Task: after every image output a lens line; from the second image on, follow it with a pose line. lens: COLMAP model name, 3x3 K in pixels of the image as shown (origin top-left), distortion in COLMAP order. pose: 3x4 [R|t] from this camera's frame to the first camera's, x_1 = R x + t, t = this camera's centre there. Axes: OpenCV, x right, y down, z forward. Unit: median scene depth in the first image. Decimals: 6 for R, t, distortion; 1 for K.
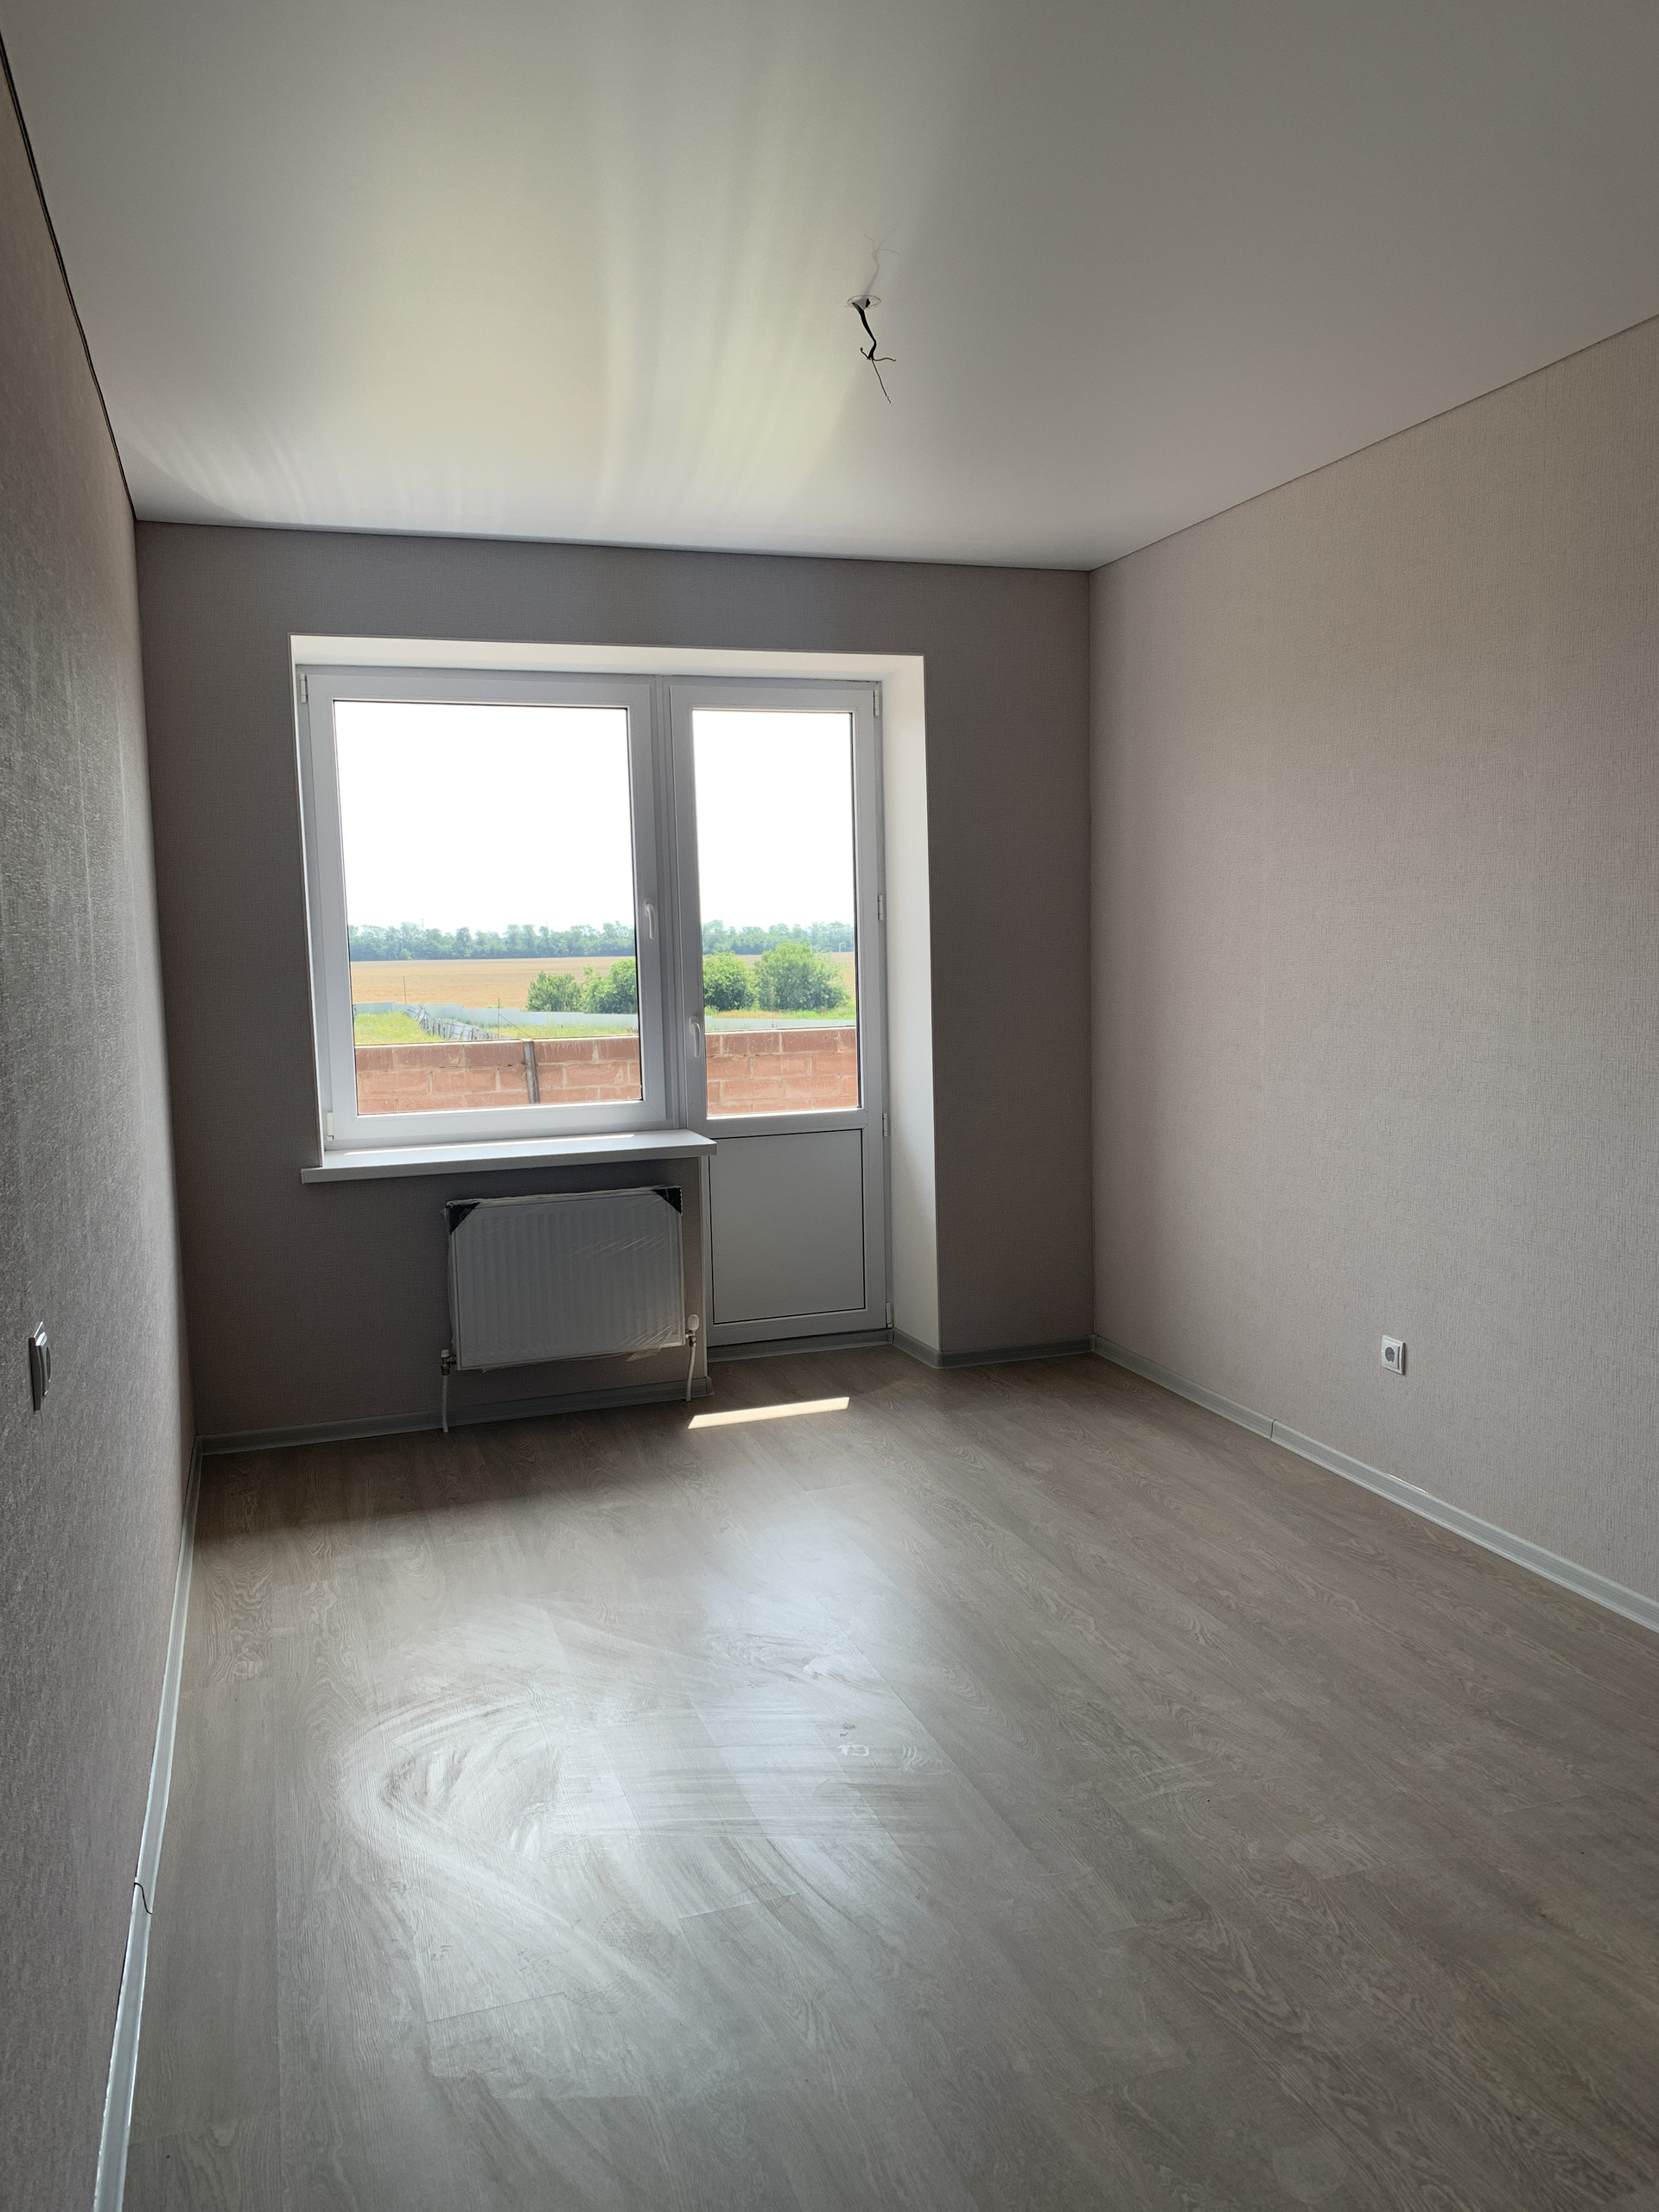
lens RADIAL K [[1709.6, 0, 876.0], [0, 1709.6, 1109.6], [0, 0, 1]] dist [0.065792, -0.061981]
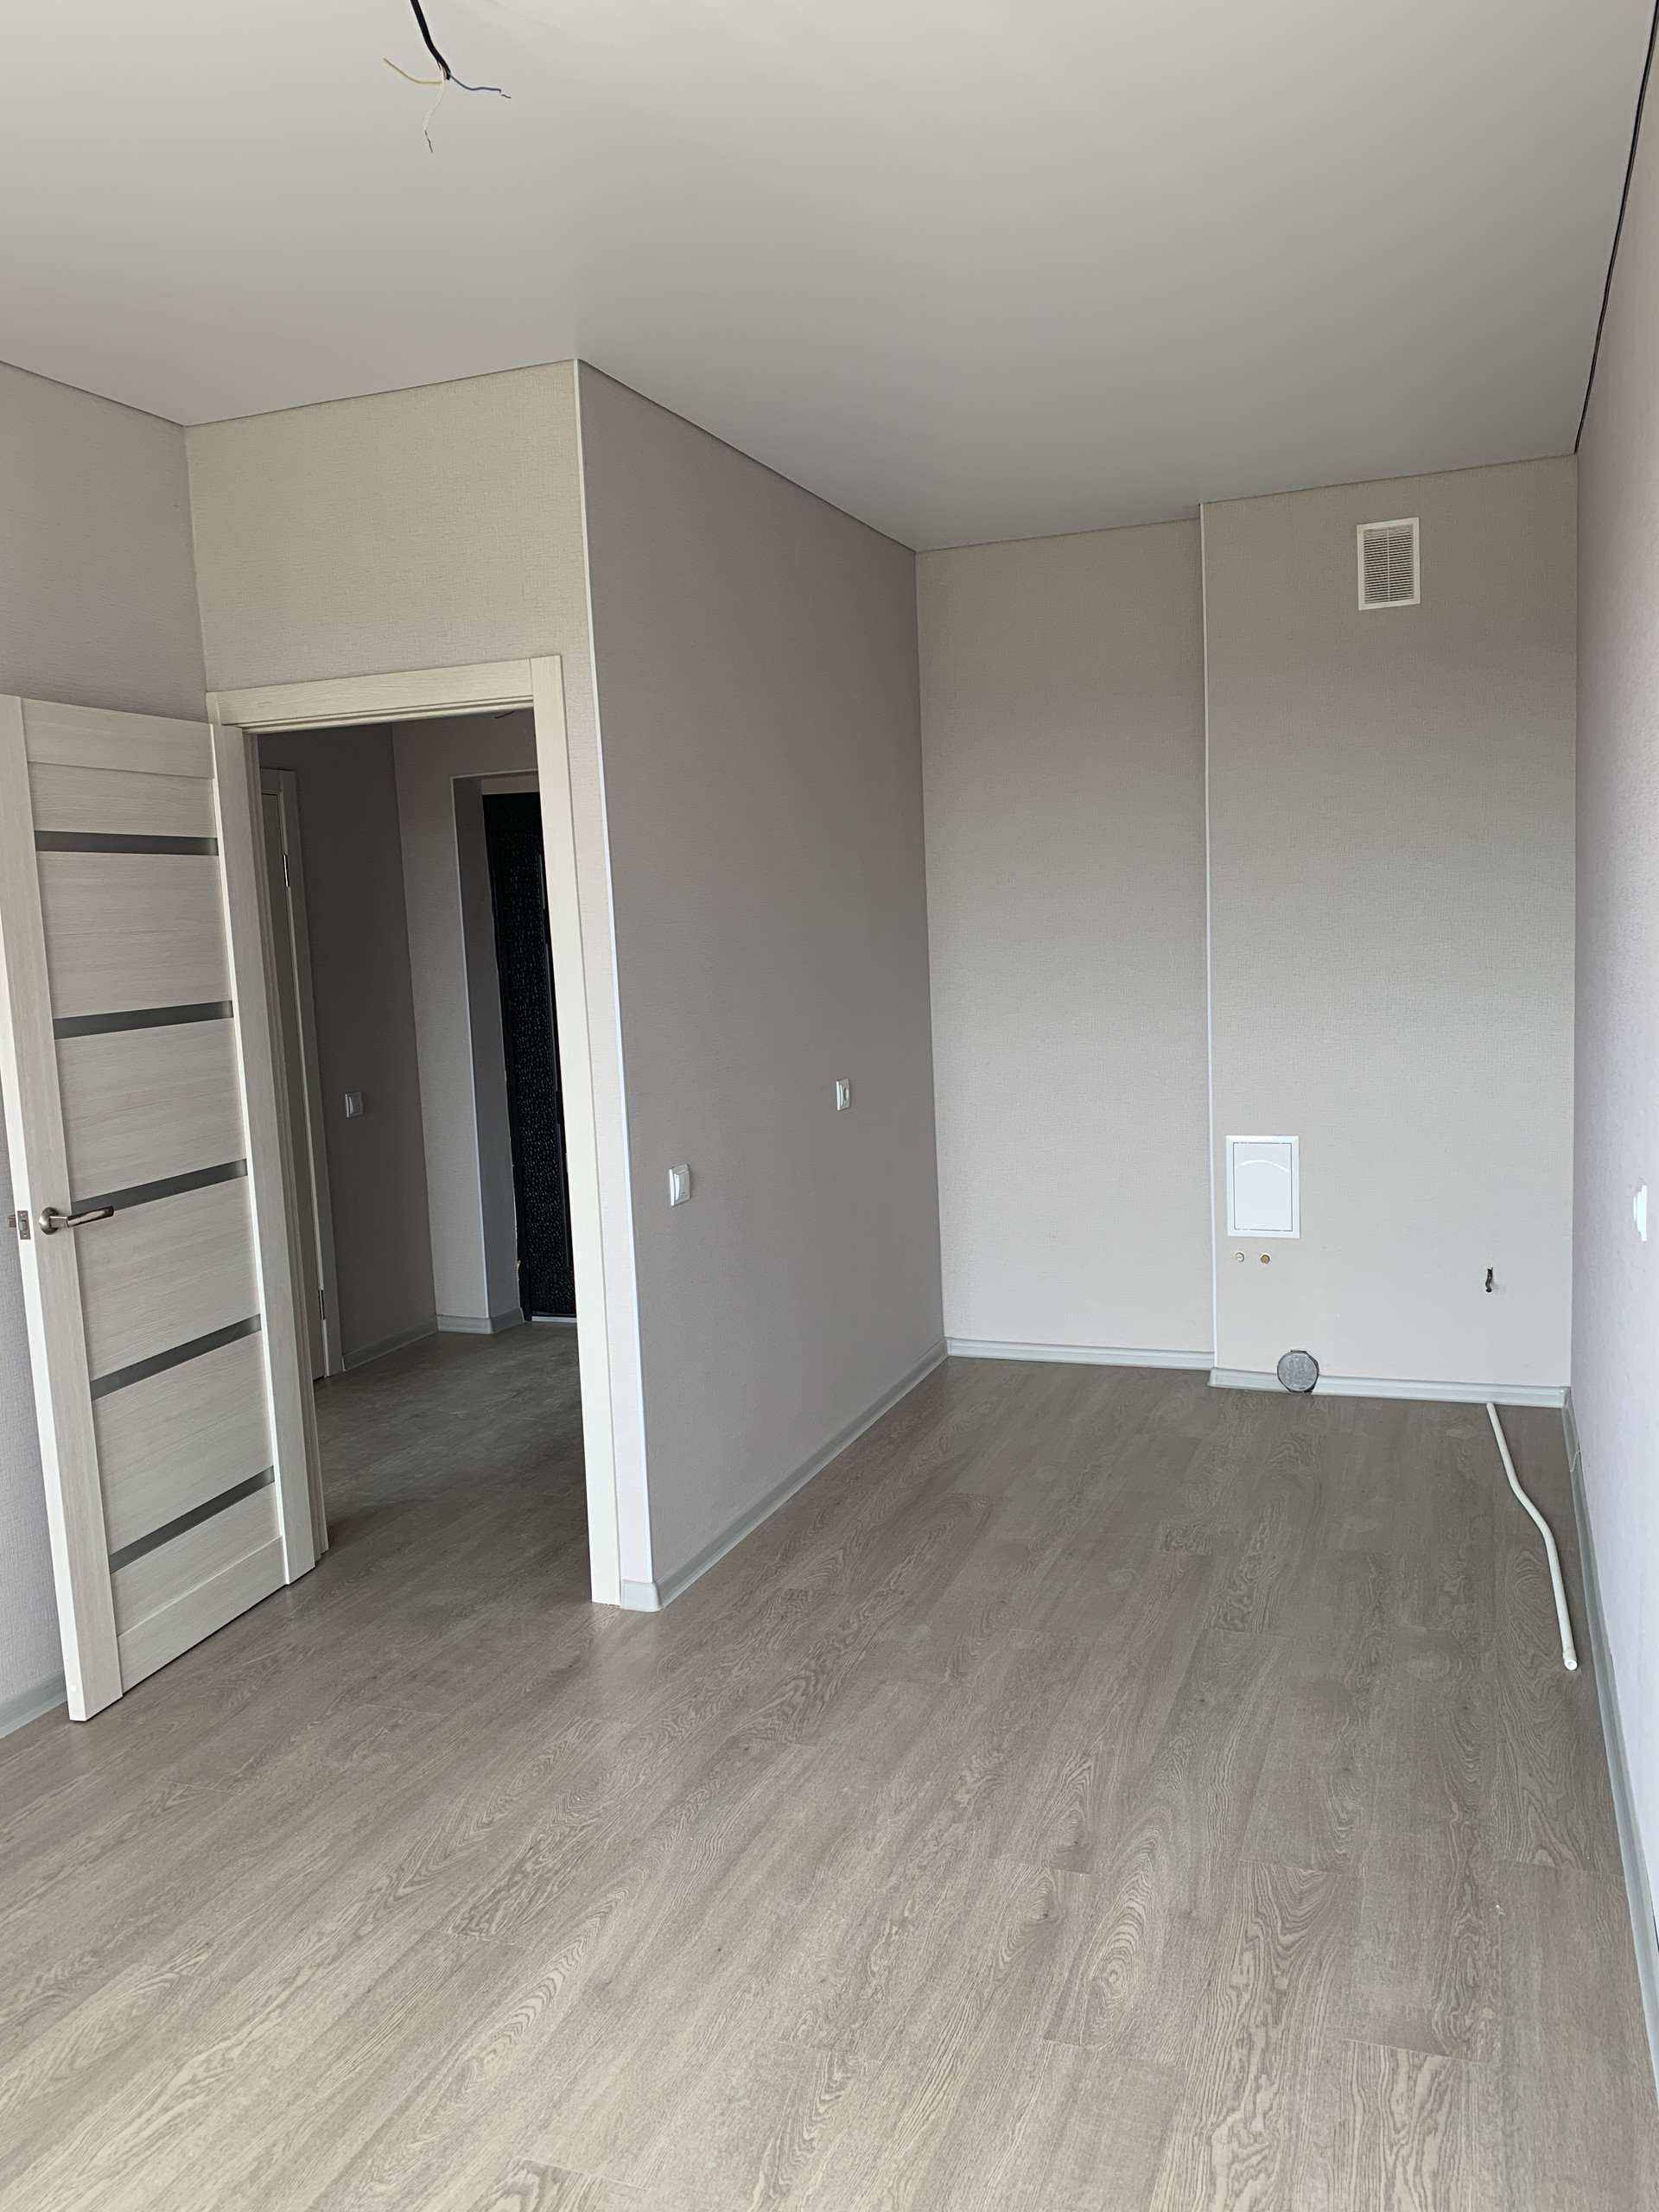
lens RADIAL K [[1709.6, 0, 844.7], [0, 1709.6, 1146.8], [0, 0, 1]] dist [0.065792, -0.061981]
pose [[-0.760623, -0.031214, 0.648443, -0.317715], [0.127712, 0.972131, 0.196601, -0.086625], [-0.636508, 0.232353, -0.735438, 0.856733]]
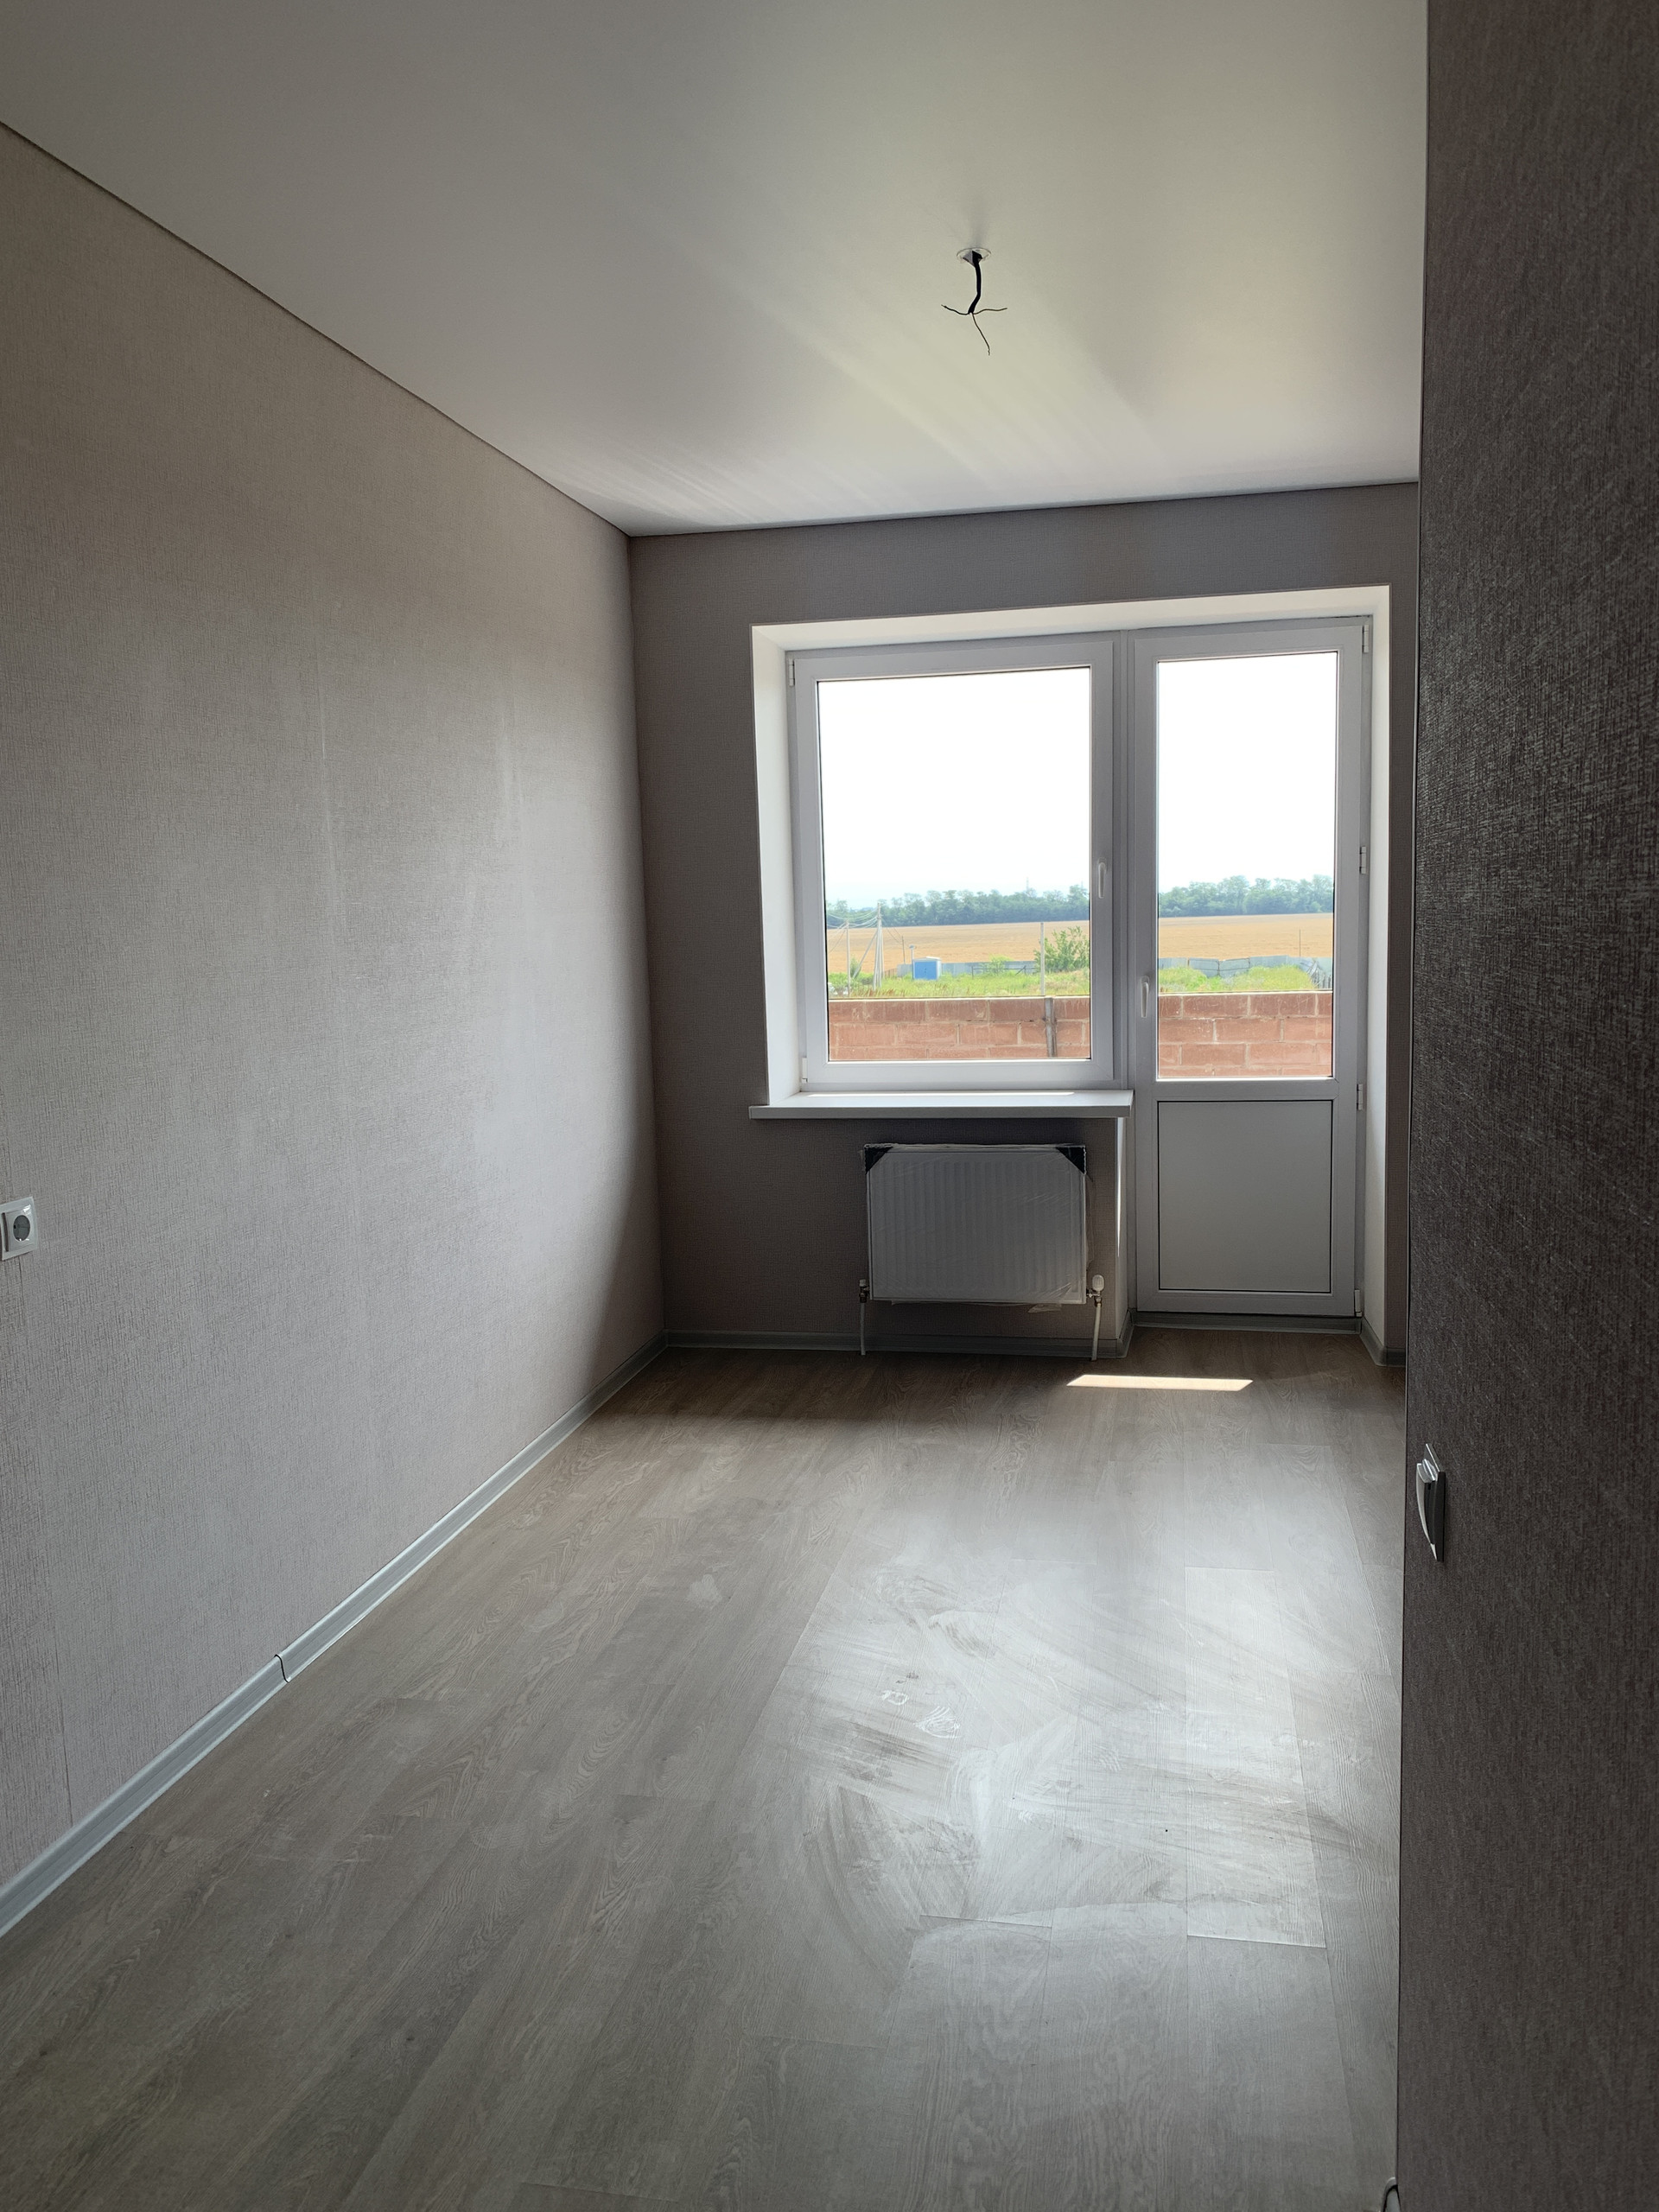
lens RADIAL K [[1709.6, 0, 840.4], [0, 1709.6, 1112.1], [0, 0, 1]] dist [0.065792, -0.061981]
pose [[0.858546, 0.058904, -0.509342, 0.270115], [-0.044218, 0.998184, 0.040903, -0.009588], [0.510826, -0.012595, 0.859592, 0.063343]]
